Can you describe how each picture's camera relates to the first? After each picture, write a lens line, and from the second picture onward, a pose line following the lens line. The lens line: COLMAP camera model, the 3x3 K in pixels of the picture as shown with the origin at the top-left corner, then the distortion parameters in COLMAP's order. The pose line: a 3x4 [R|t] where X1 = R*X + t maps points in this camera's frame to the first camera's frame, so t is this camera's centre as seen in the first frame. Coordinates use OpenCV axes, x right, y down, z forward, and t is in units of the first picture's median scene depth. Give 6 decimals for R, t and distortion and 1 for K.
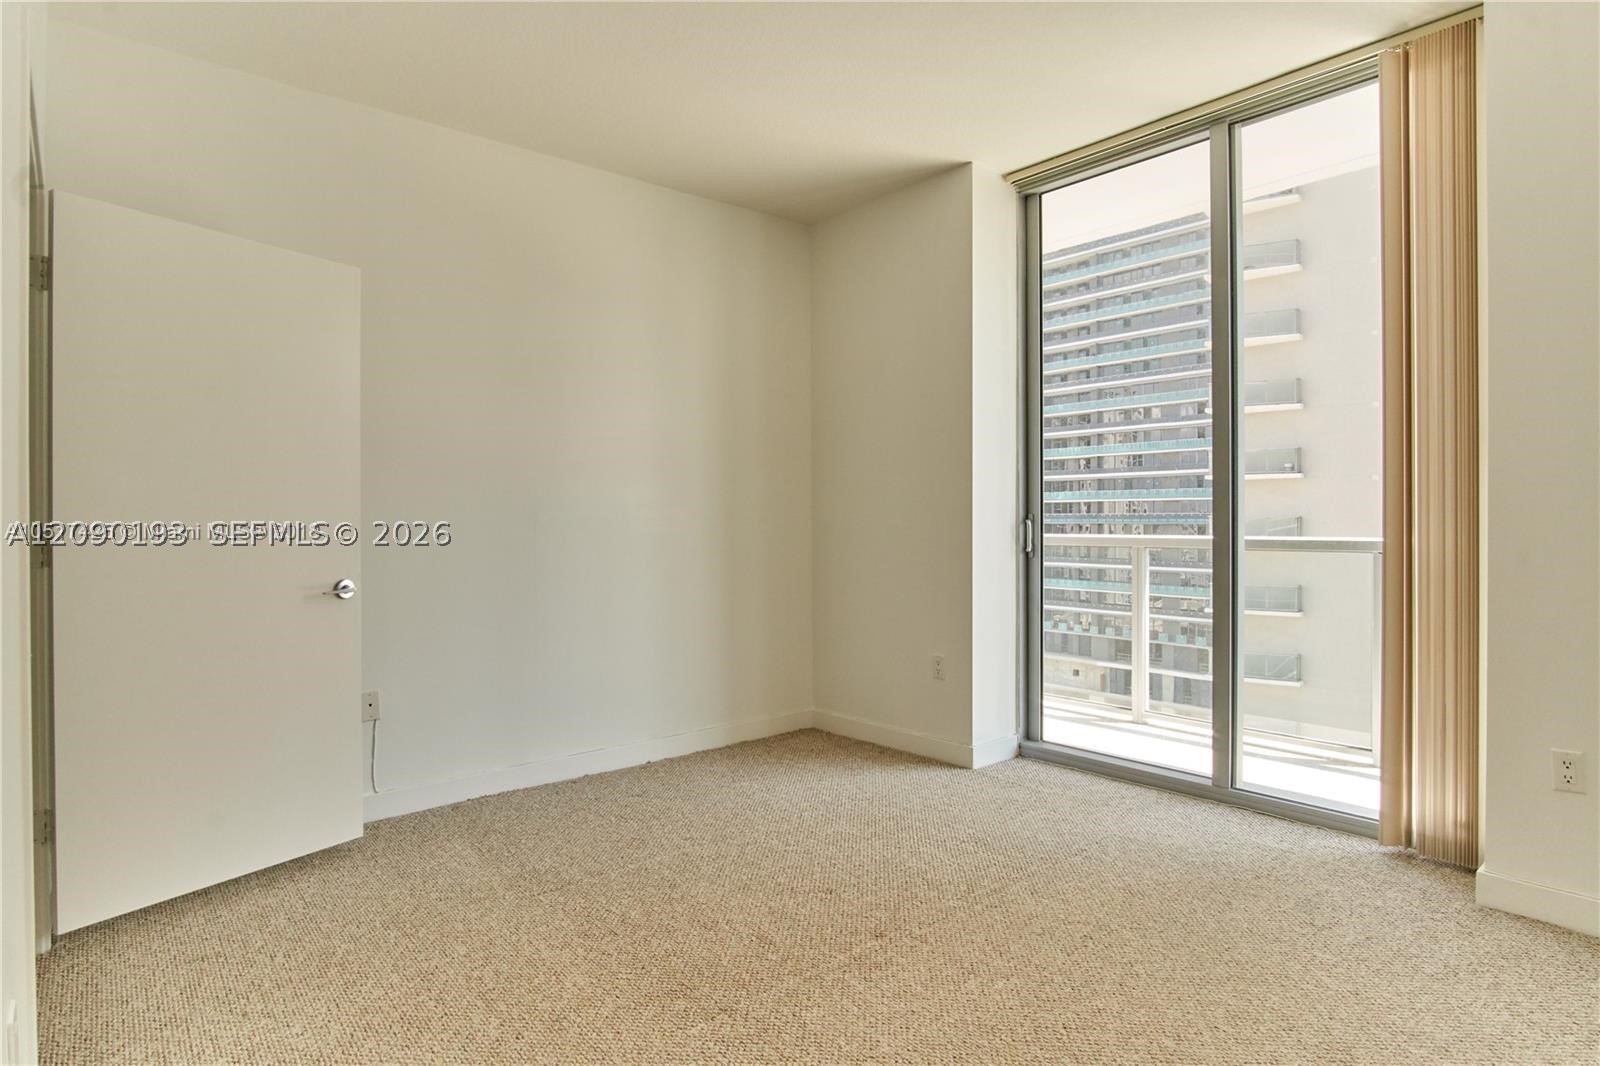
lens RADIAL K [[856.3, 0, 764.4], [0, 856.3, 521.8], [0, 0, 1]] dist [-0.035320, 0.009231]
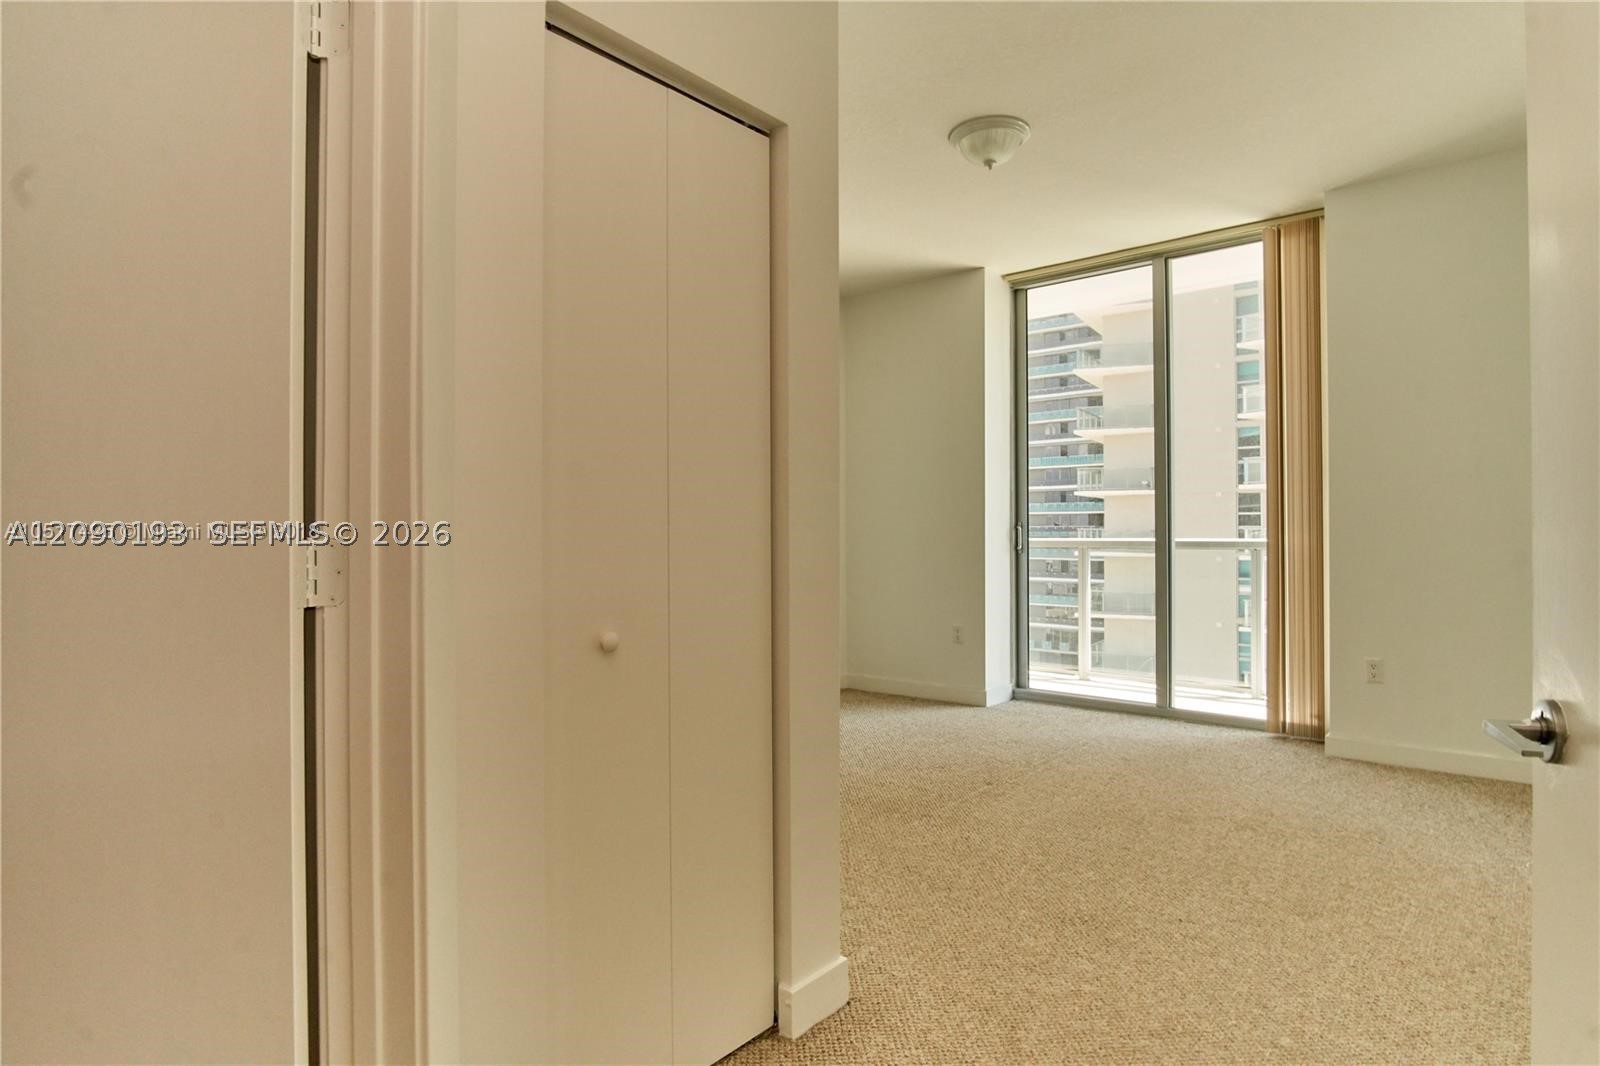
lens RADIAL K [[856.3, 0, 761.7], [0, 856.3, 520.8], [0, 0, 1]] dist [-0.035320, 0.009231]
pose [[0.990572, 0.003368, 0.136948, -0.348162], [-0.001209, 0.999874, -0.015847, 0.013972], [-0.136984, 0.015532, 0.990451, -0.364980]]
